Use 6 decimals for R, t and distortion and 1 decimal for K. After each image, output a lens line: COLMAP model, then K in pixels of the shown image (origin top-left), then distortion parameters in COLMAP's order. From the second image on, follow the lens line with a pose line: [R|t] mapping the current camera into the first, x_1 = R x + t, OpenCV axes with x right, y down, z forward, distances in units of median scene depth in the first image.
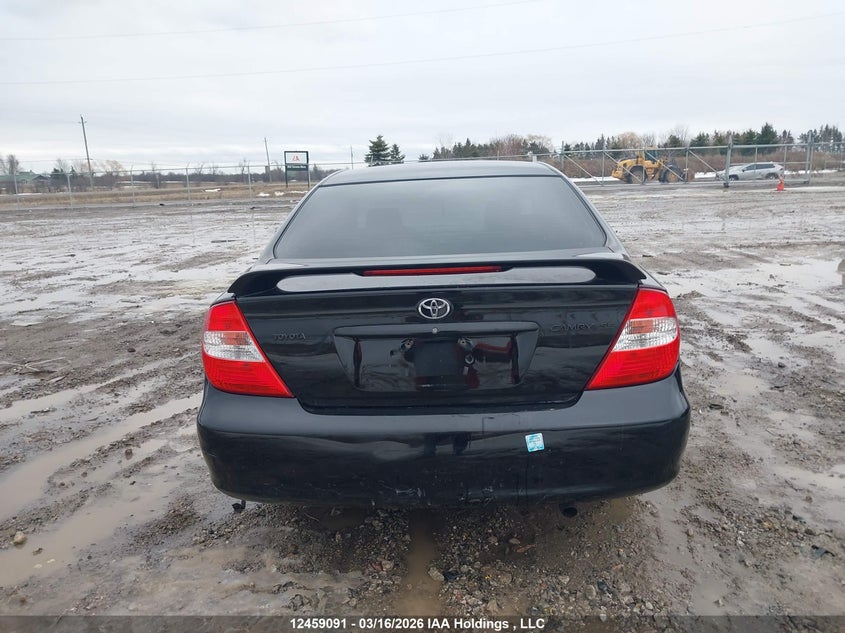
lens RADIAL K [[674.1, 0, 422.5], [0, 674.1, 316.5], [0, 0, 1]] dist [-0.027100, 0.041328]
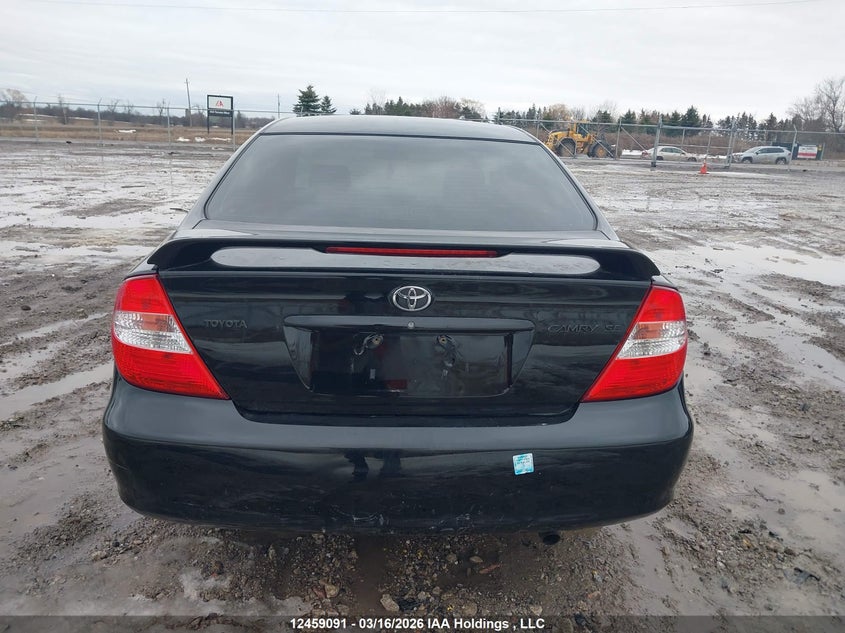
lens RADIAL K [[674.1, 0, 422.5], [0, 674.1, 316.5], [0, 0, 1]] dist [-0.027100, 0.041328]
pose [[0.991928, 0.044555, 0.118717, -0.042605], [-0.051298, 0.997203, 0.054365, -0.022947], [-0.115963, -0.060016, 0.991439, 0.127045]]
